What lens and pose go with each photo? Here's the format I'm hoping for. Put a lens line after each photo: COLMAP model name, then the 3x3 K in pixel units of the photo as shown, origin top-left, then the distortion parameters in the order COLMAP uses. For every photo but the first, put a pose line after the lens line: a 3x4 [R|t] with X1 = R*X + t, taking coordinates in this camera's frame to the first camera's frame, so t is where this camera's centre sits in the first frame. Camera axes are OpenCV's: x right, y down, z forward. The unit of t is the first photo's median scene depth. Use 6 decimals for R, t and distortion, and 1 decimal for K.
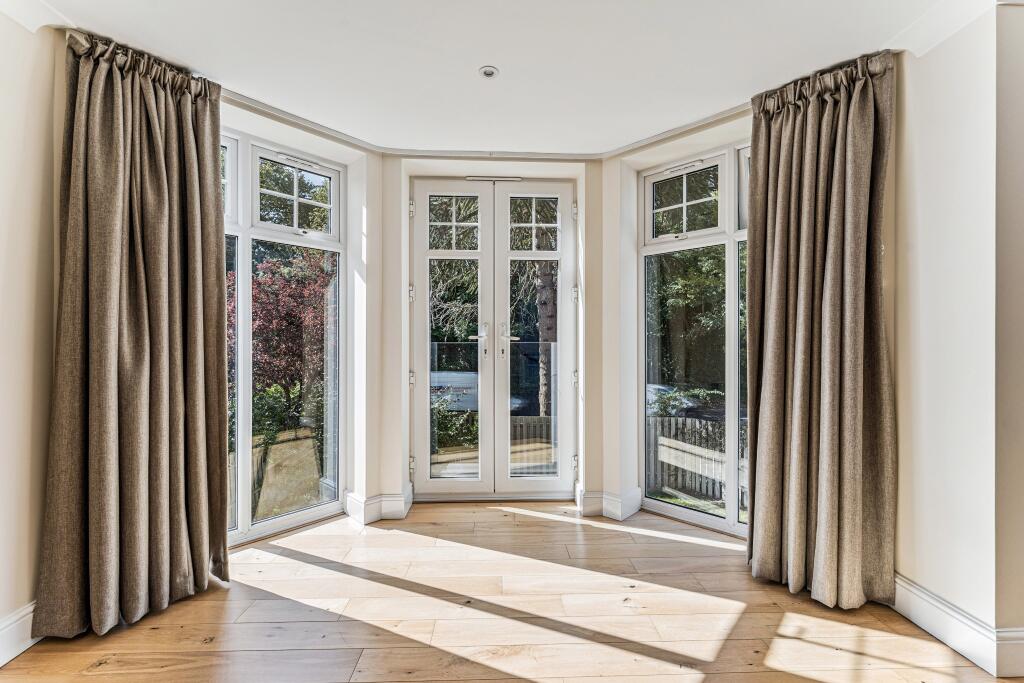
lens RADIAL K [[421.6, 0, 509.7], [0, 421.6, 344.2], [0, 0, 1]] dist [0.000741, 0.000138]
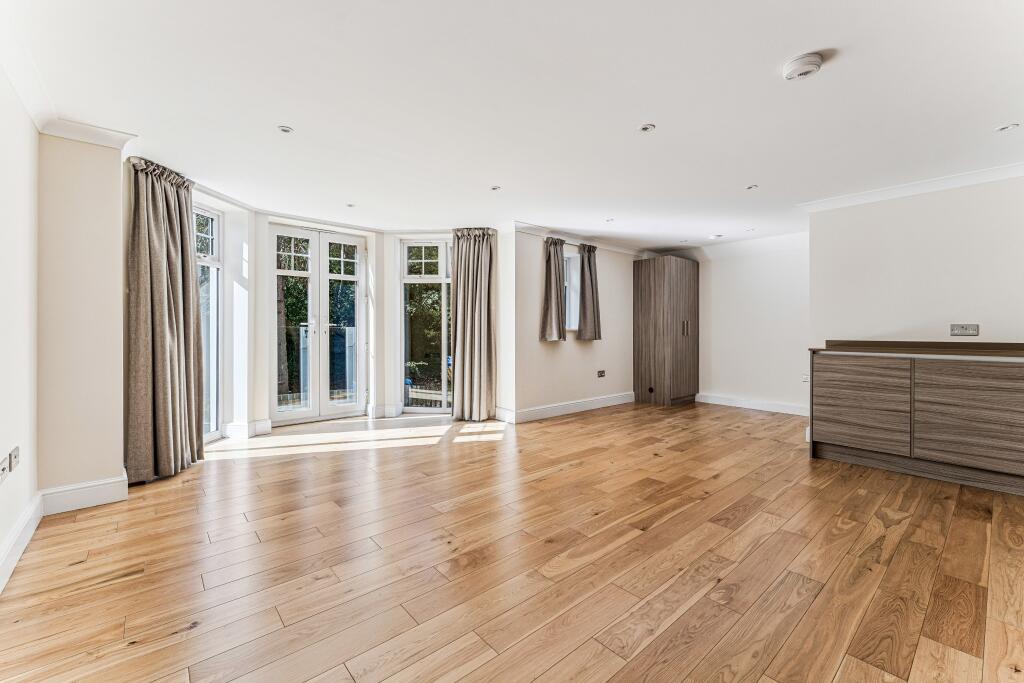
lens RADIAL K [[421.6, 0, 509.7], [0, 421.6, 344.2], [0, 0, 1]] dist [0.000741, 0.000138]
pose [[0.775792, -0.021774, 0.630613, -0.657269], [-0.002702, 0.999281, 0.037827, -0.002050], [-0.630983, -0.031050, 0.775175, -1.020656]]
